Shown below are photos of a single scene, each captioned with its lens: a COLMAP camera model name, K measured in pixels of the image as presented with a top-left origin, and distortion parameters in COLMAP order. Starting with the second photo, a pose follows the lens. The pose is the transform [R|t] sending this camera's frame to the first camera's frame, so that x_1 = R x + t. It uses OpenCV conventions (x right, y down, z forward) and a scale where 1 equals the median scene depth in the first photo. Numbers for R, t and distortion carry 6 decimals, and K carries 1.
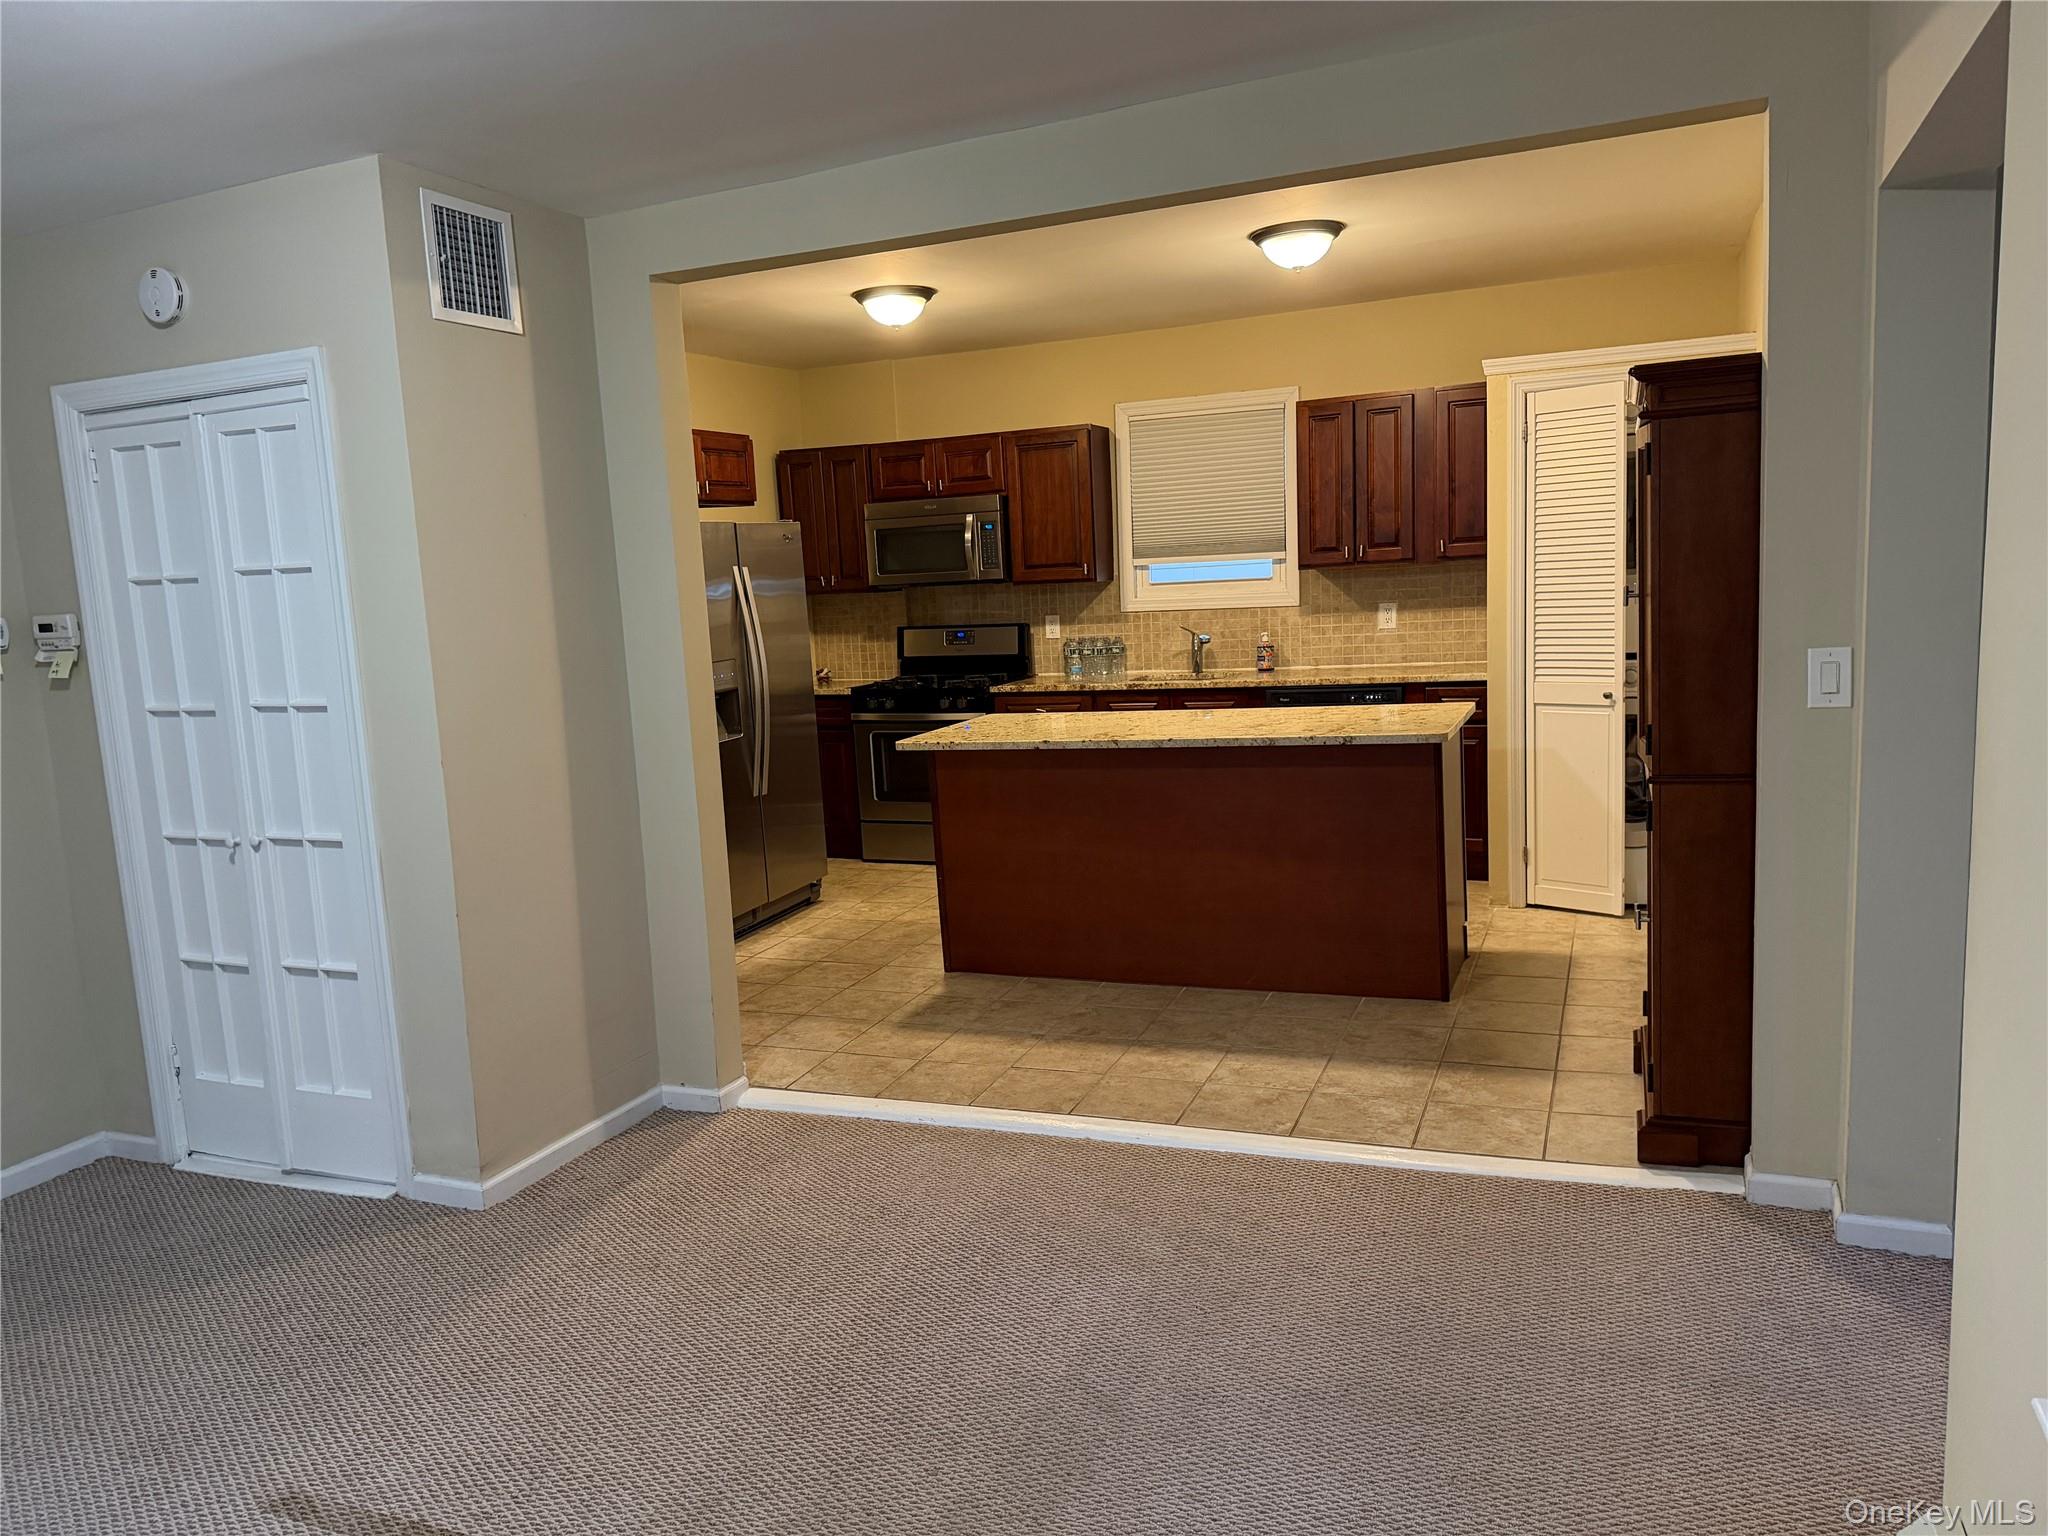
lens RADIAL K [[1463.6, 0, 1006.4], [0, 1463.6, 784.9], [0, 0, 1]] dist [0.023017, -0.041081]
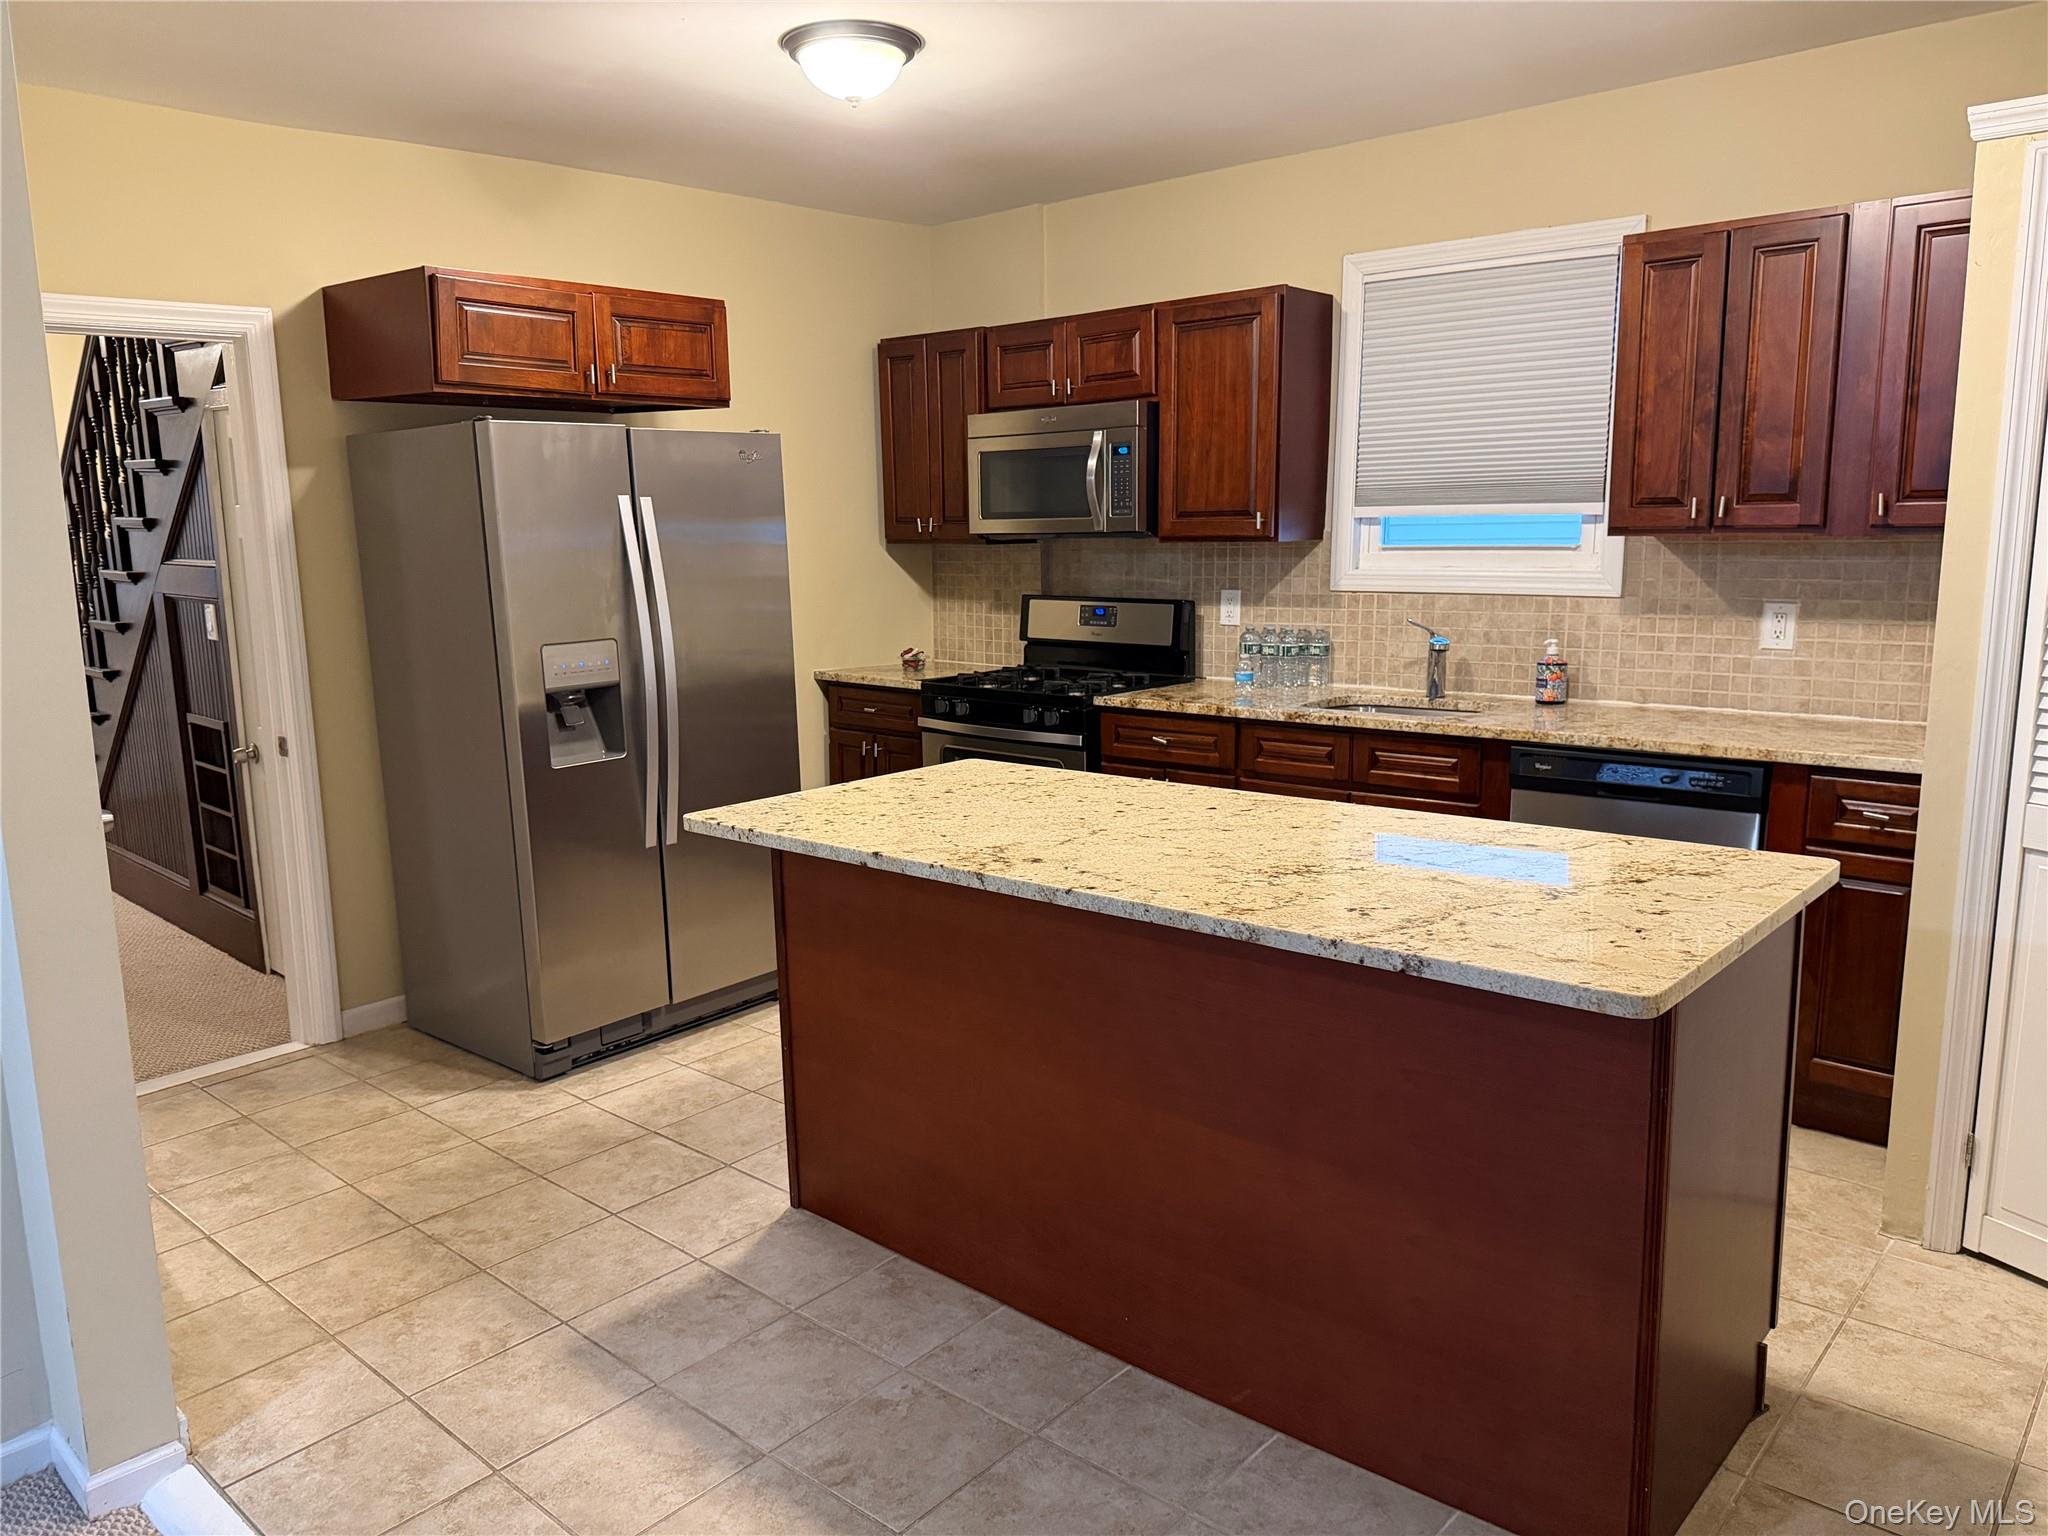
lens RADIAL K [[1463.6, 0, 1018.5], [0, 1463.6, 777.0], [0, 0, 1]] dist [0.023017, -0.041081]
pose [[0.947404, 0.093573, -0.306054, 0.172925], [-0.082478, 0.995387, 0.049016, -0.065538], [0.309229, -0.021195, 0.950752, 0.399003]]
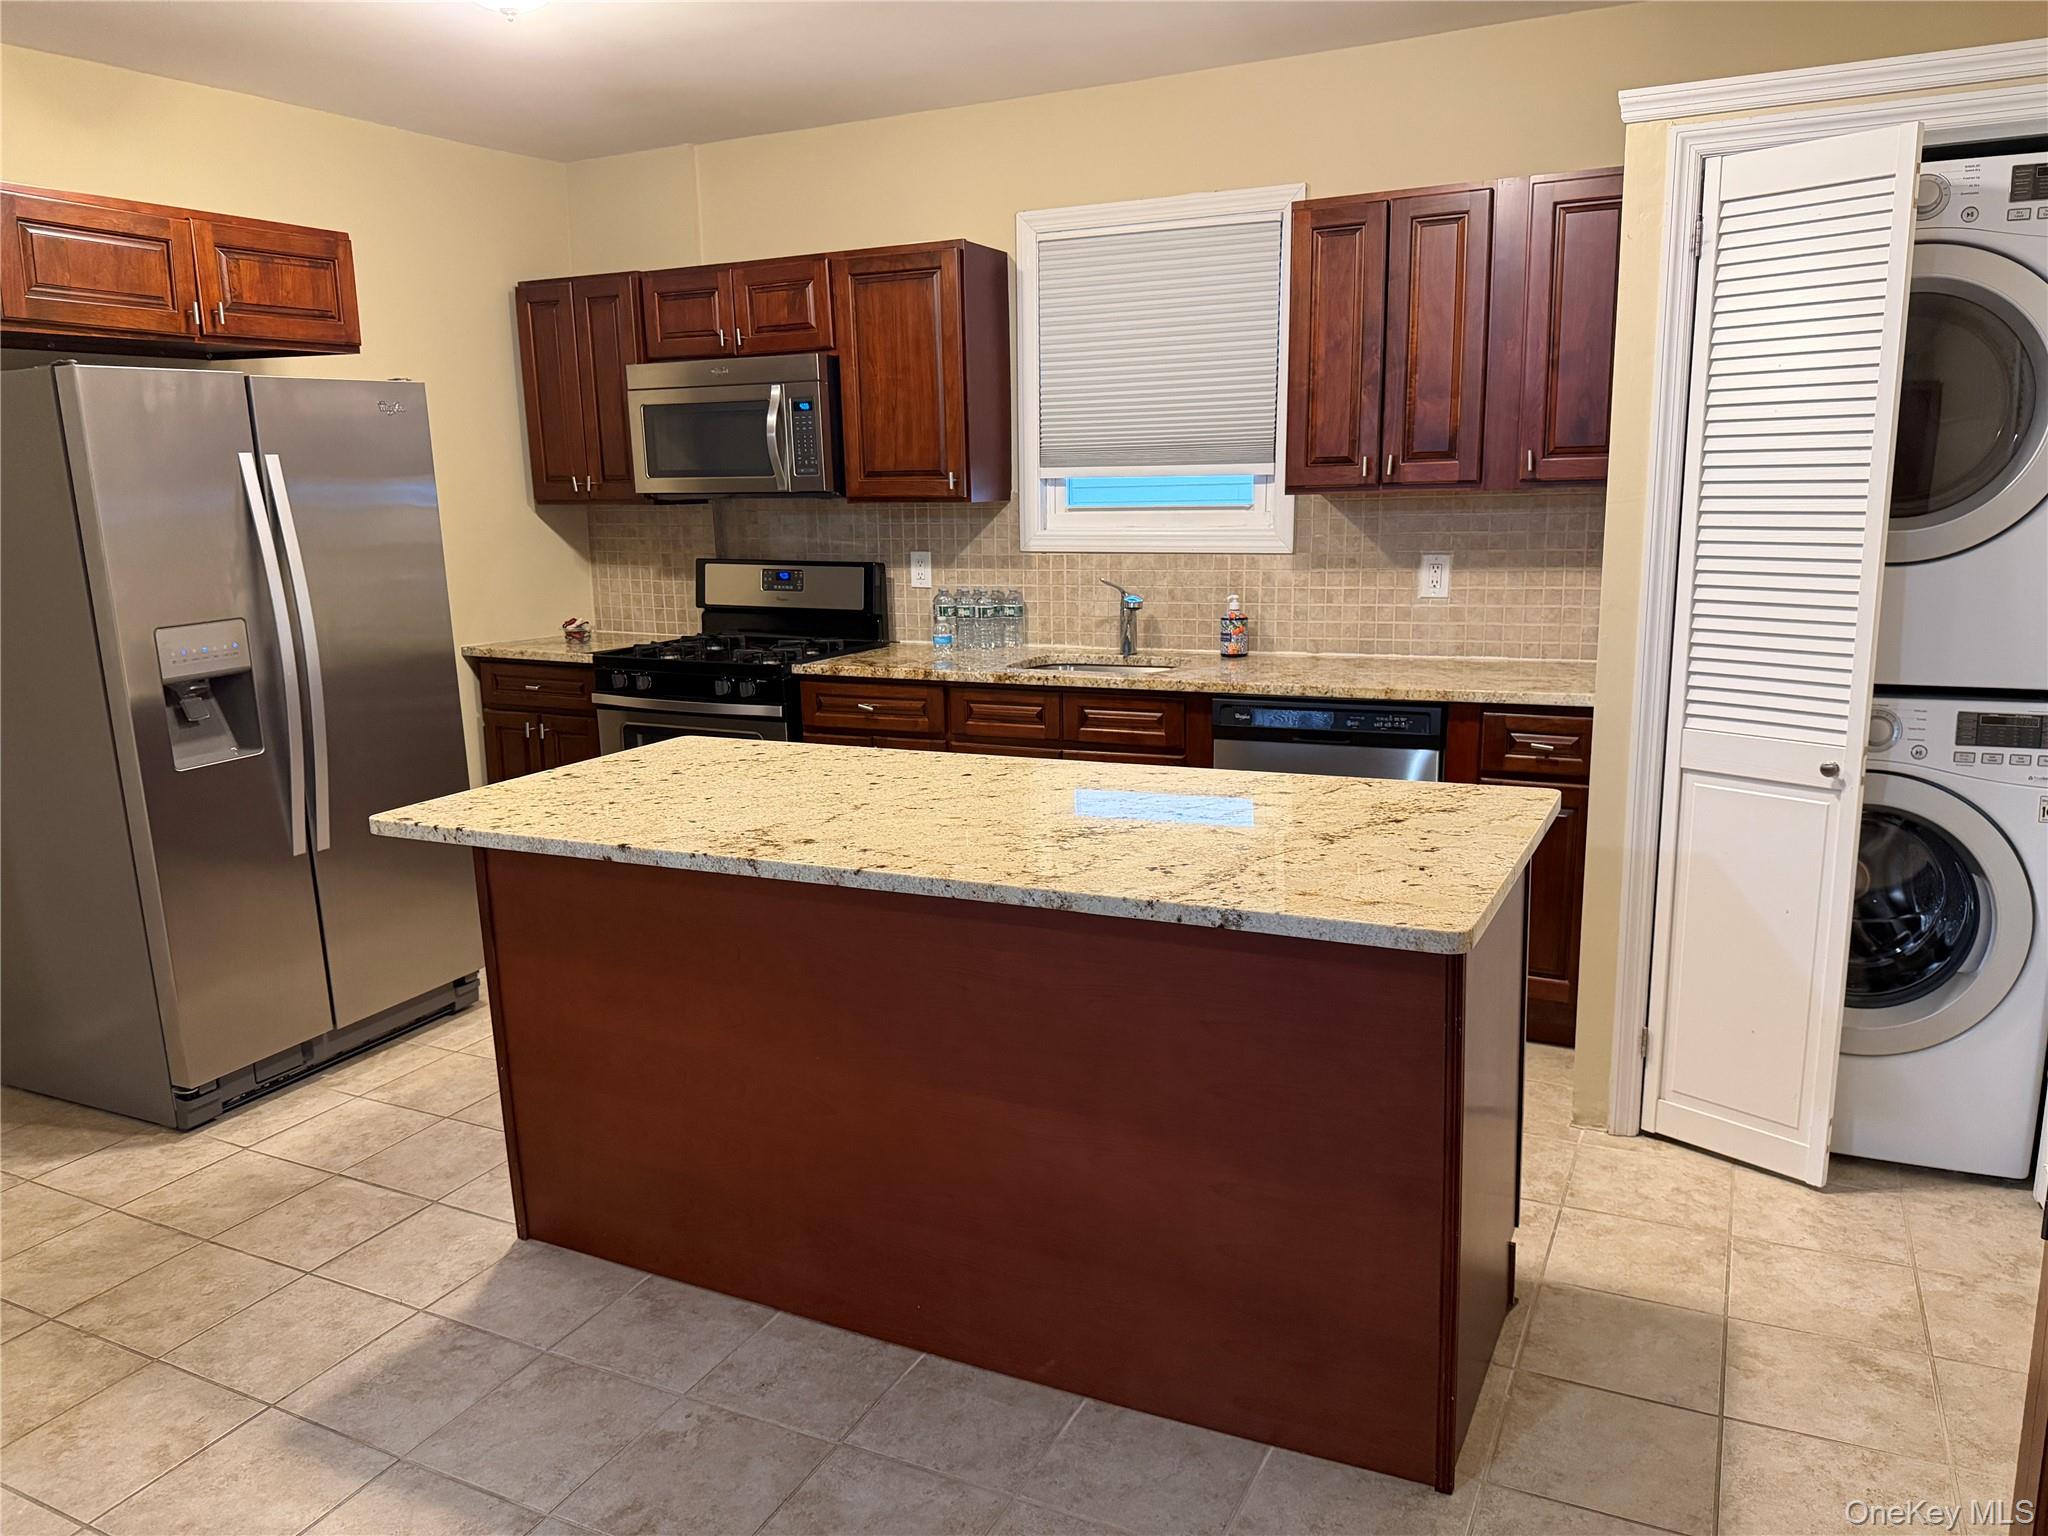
lens RADIAL K [[1463.6, 0, 1037.3], [0, 1463.6, 776.9], [0, 0, 1]] dist [0.023017, -0.041081]
pose [[0.997918, 0.044107, -0.047055, 0.136500], [-0.041424, 0.997540, 0.056559, -0.063838], [0.049434, -0.054492, 0.997290, 0.408585]]
